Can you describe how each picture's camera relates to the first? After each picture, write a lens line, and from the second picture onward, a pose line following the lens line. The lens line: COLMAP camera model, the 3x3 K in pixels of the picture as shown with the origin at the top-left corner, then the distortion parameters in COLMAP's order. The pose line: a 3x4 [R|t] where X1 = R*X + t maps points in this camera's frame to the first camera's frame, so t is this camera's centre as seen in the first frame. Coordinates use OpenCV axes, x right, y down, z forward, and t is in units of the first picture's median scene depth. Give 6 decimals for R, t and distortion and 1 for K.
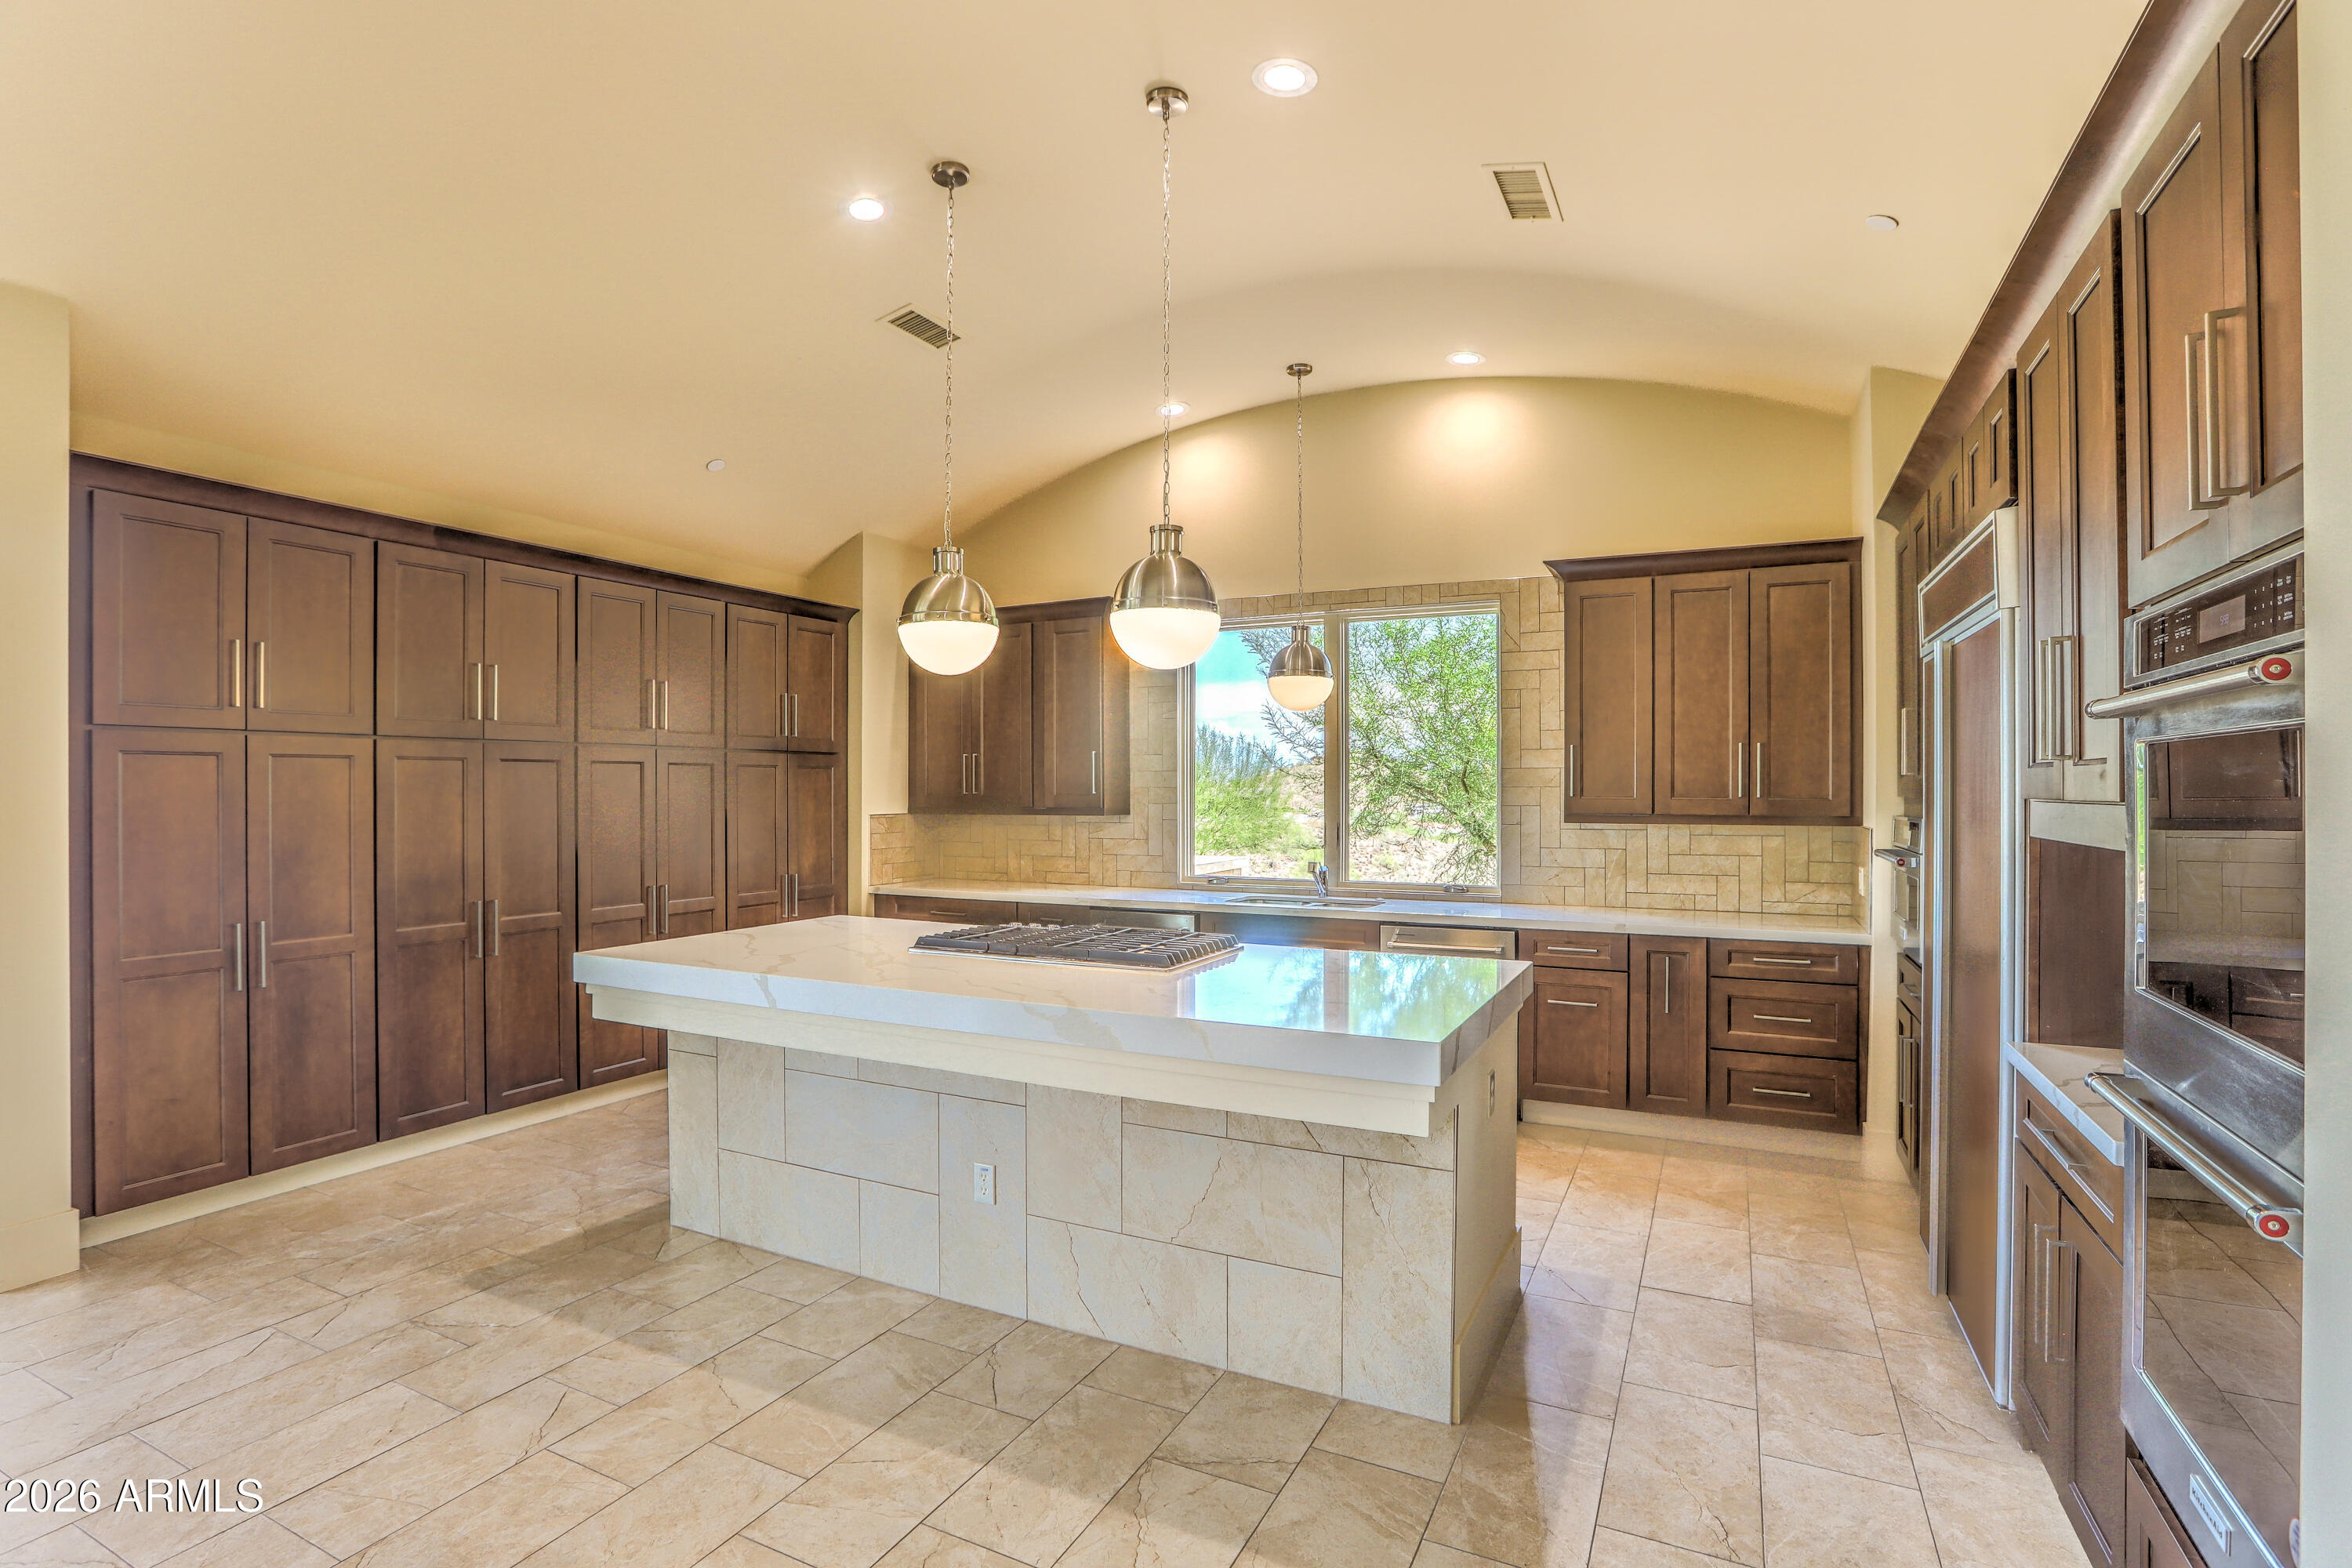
lens RADIAL K [[1119.2, 0, 1121.1], [0, 1119.2, 793.9], [0, 0, 1]] dist [-0.027776, 0.000210]
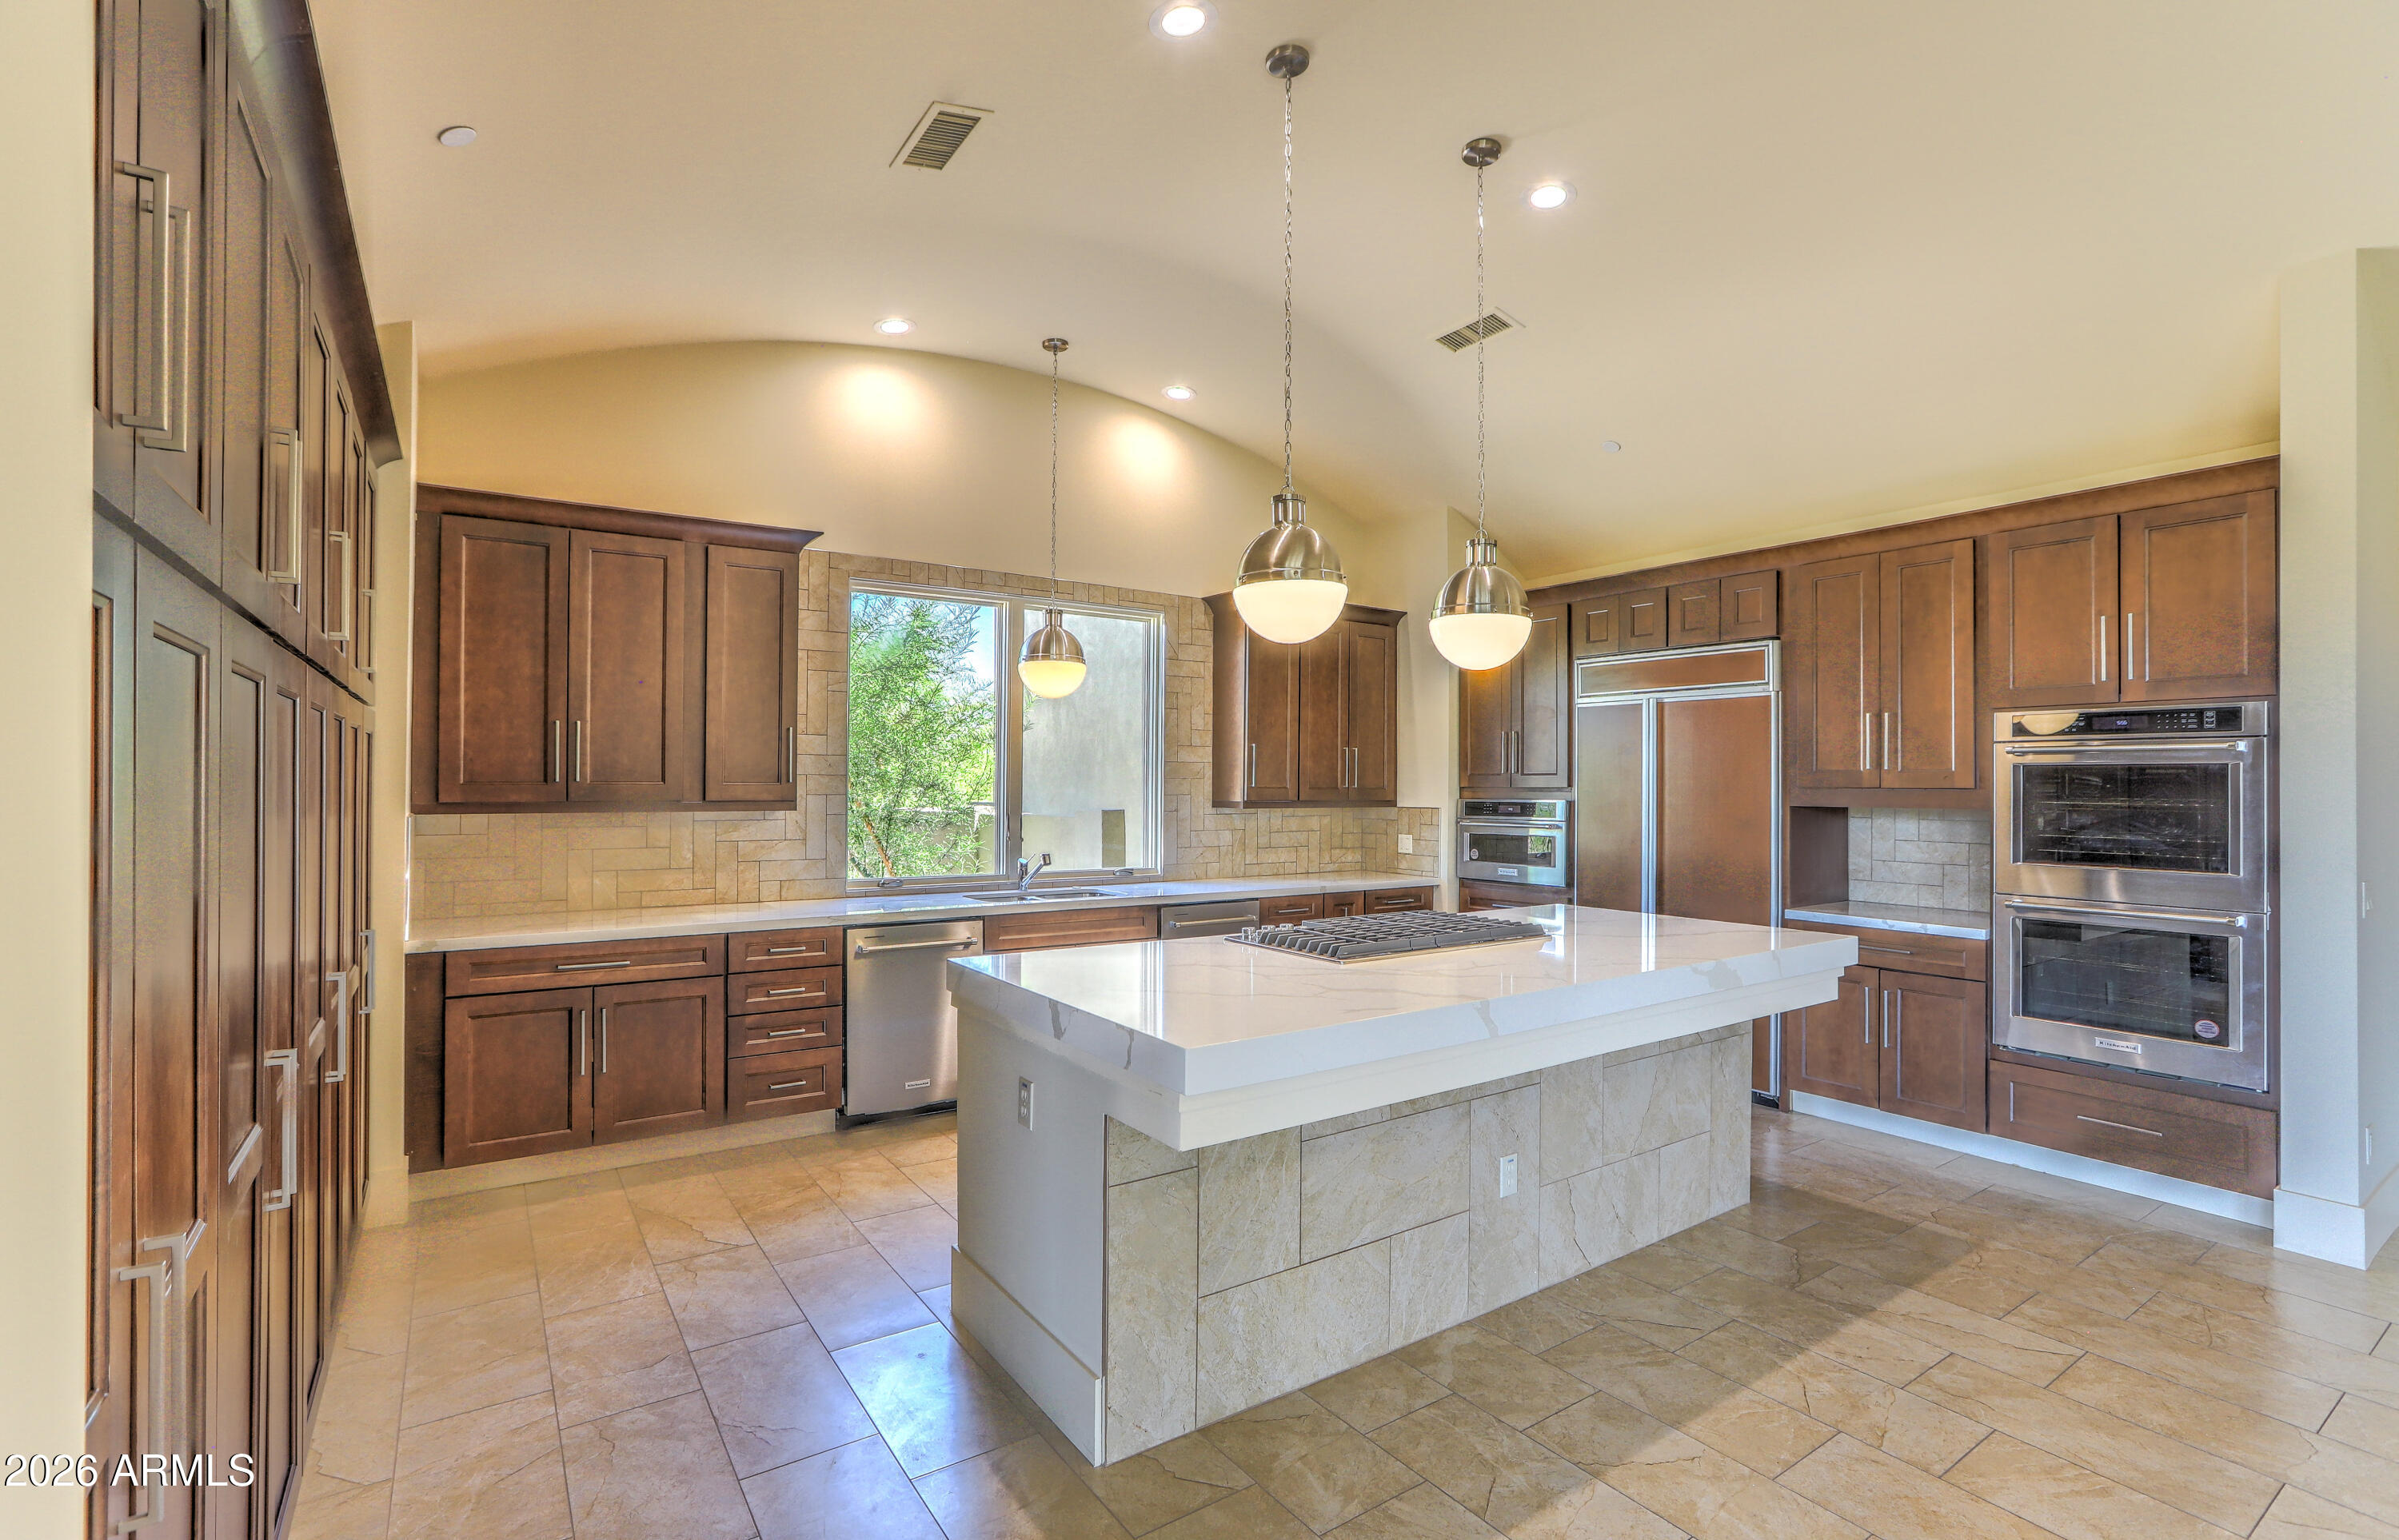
lens RADIAL K [[1128.2, 0, 1195.1], [0, 1128.2, 792.8], [0, 0, 1]] dist [-0.026747, 0.029843]
pose [[0.466482, -0.003056, 0.884526, -0.694630], [-0.003184, 0.999982, 0.005134, 0.002779], [-0.884525, -0.005211, 0.466464, 0.469268]]
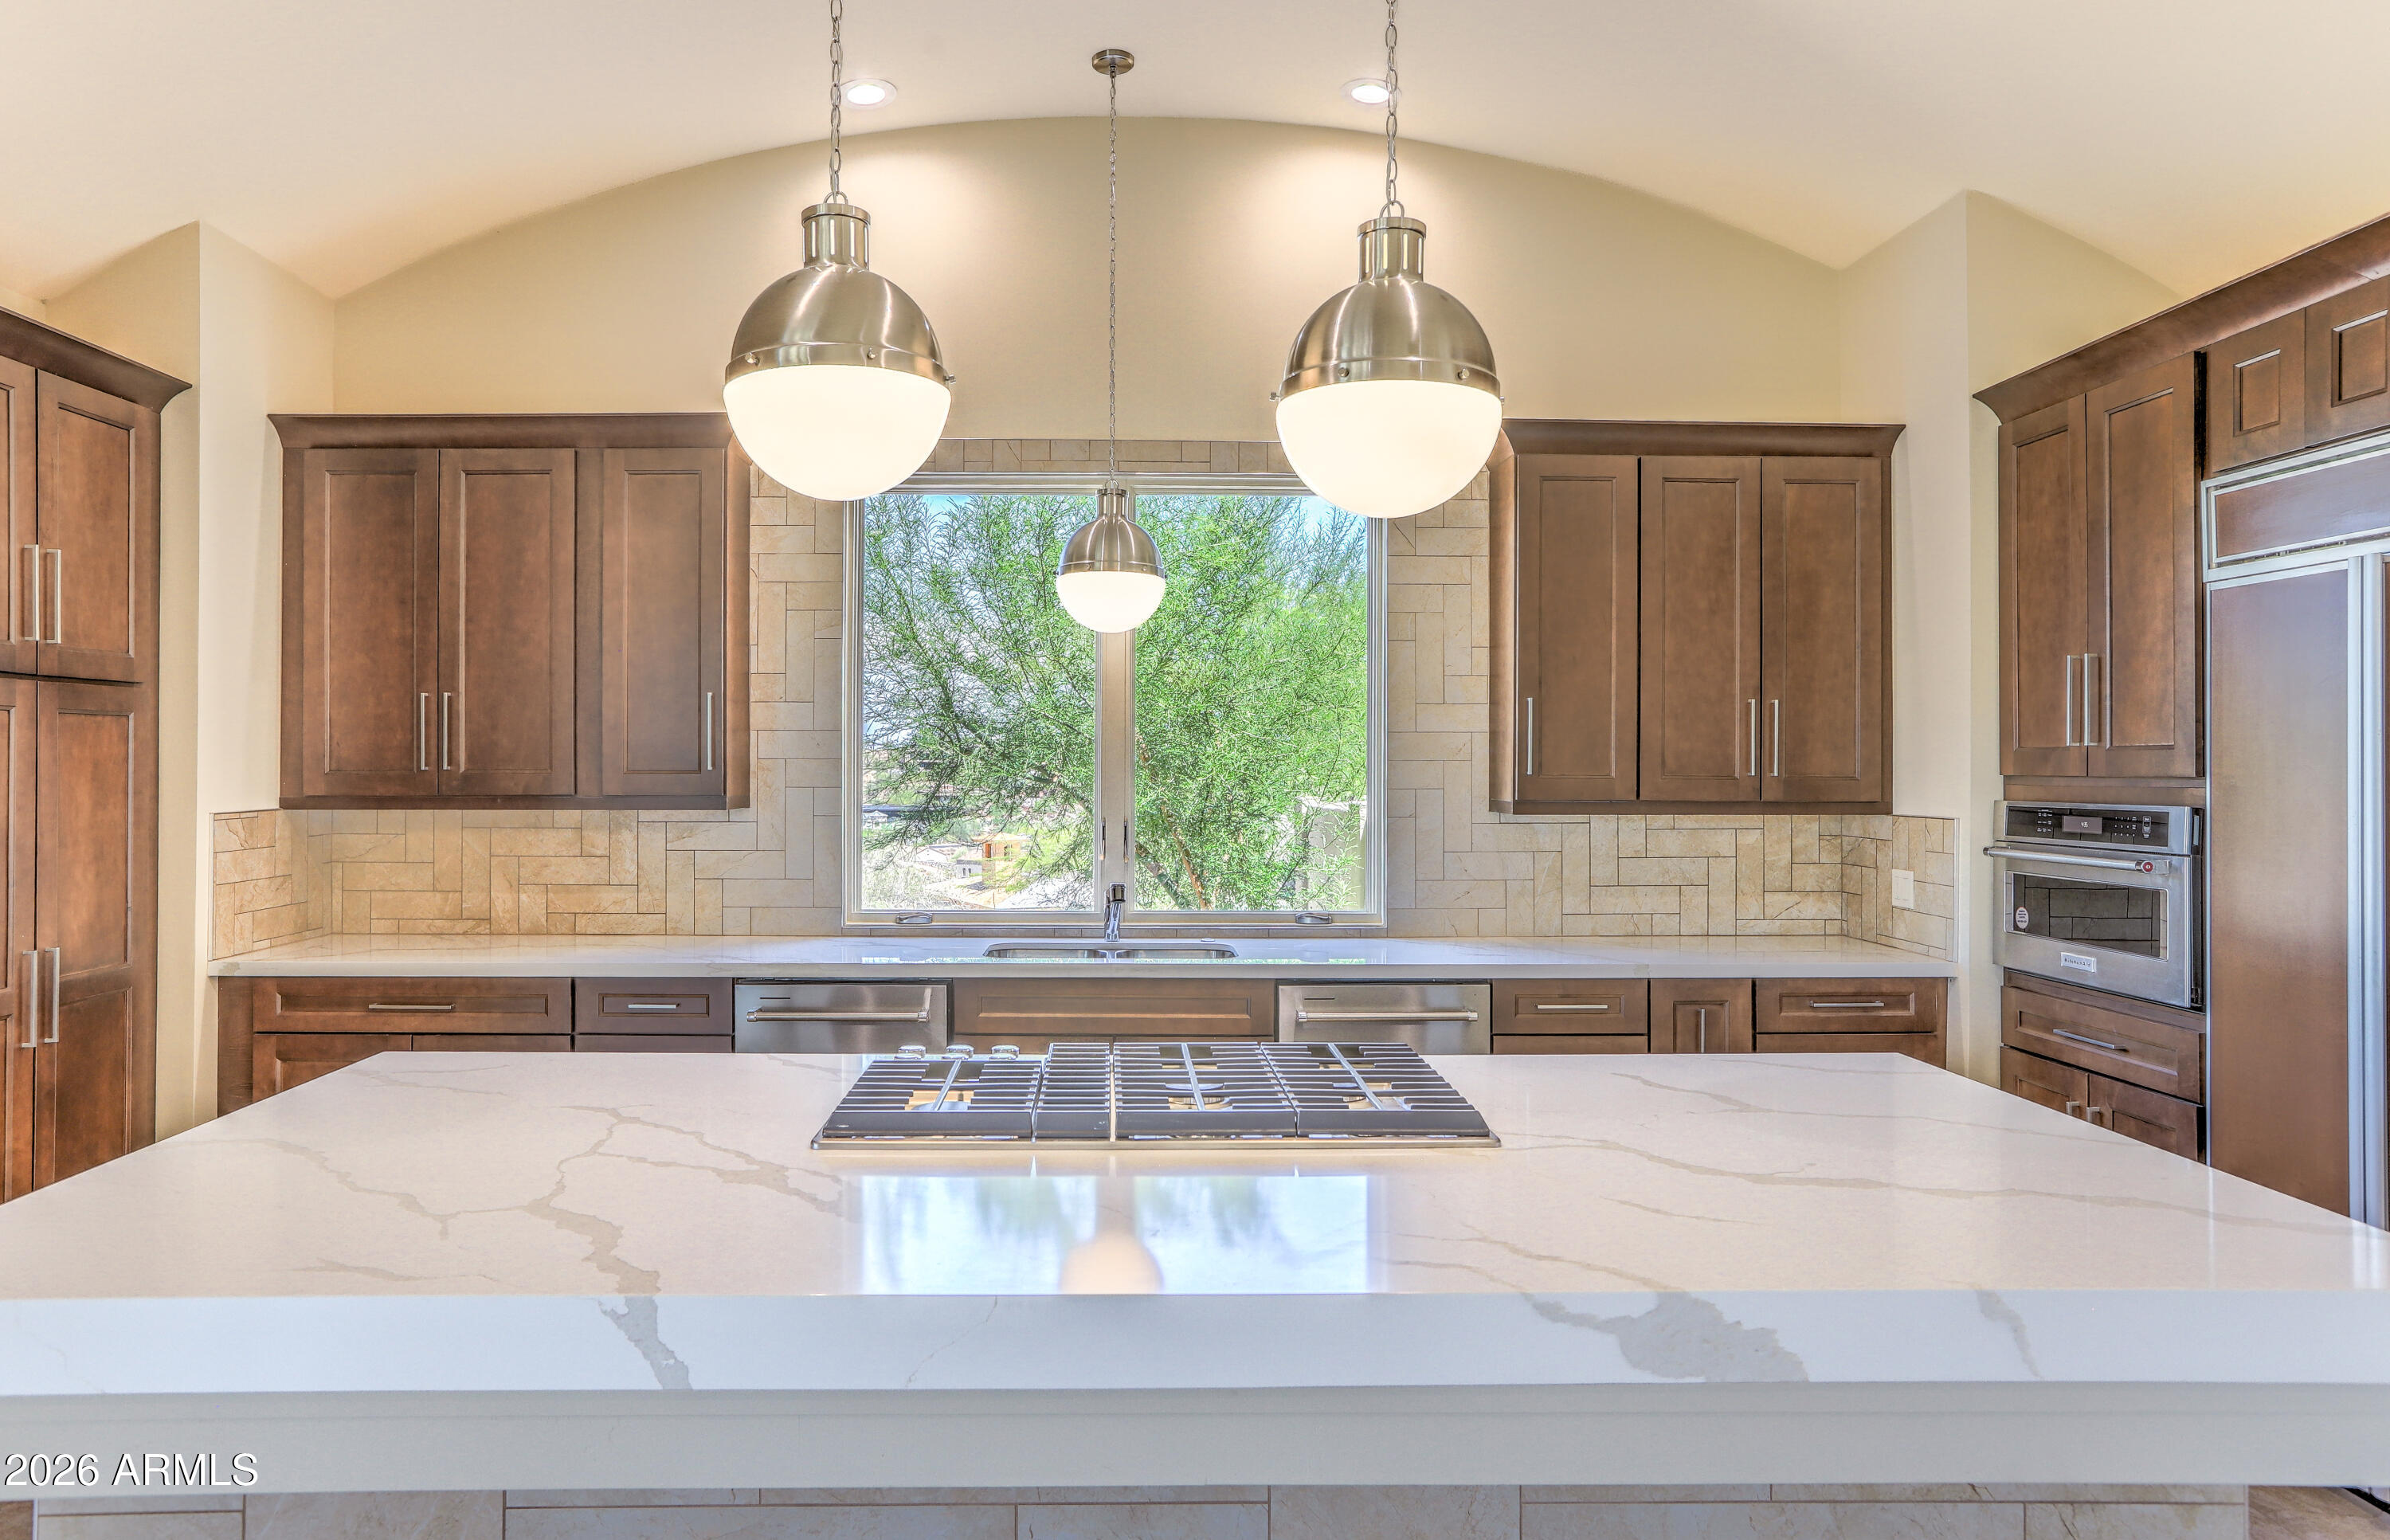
lens RADIAL K [[1517.3, 0, 1082.6], [0, 1517.3, 762.5], [0, 0, 1]] dist [-0.016945, 0.003650]
pose [[0.885002, 0.002750, 0.465579, -0.249120], [-0.000907, 0.999991, -0.004181, -0.000899], [-0.465586, 0.003277, 0.884997, 0.311795]]
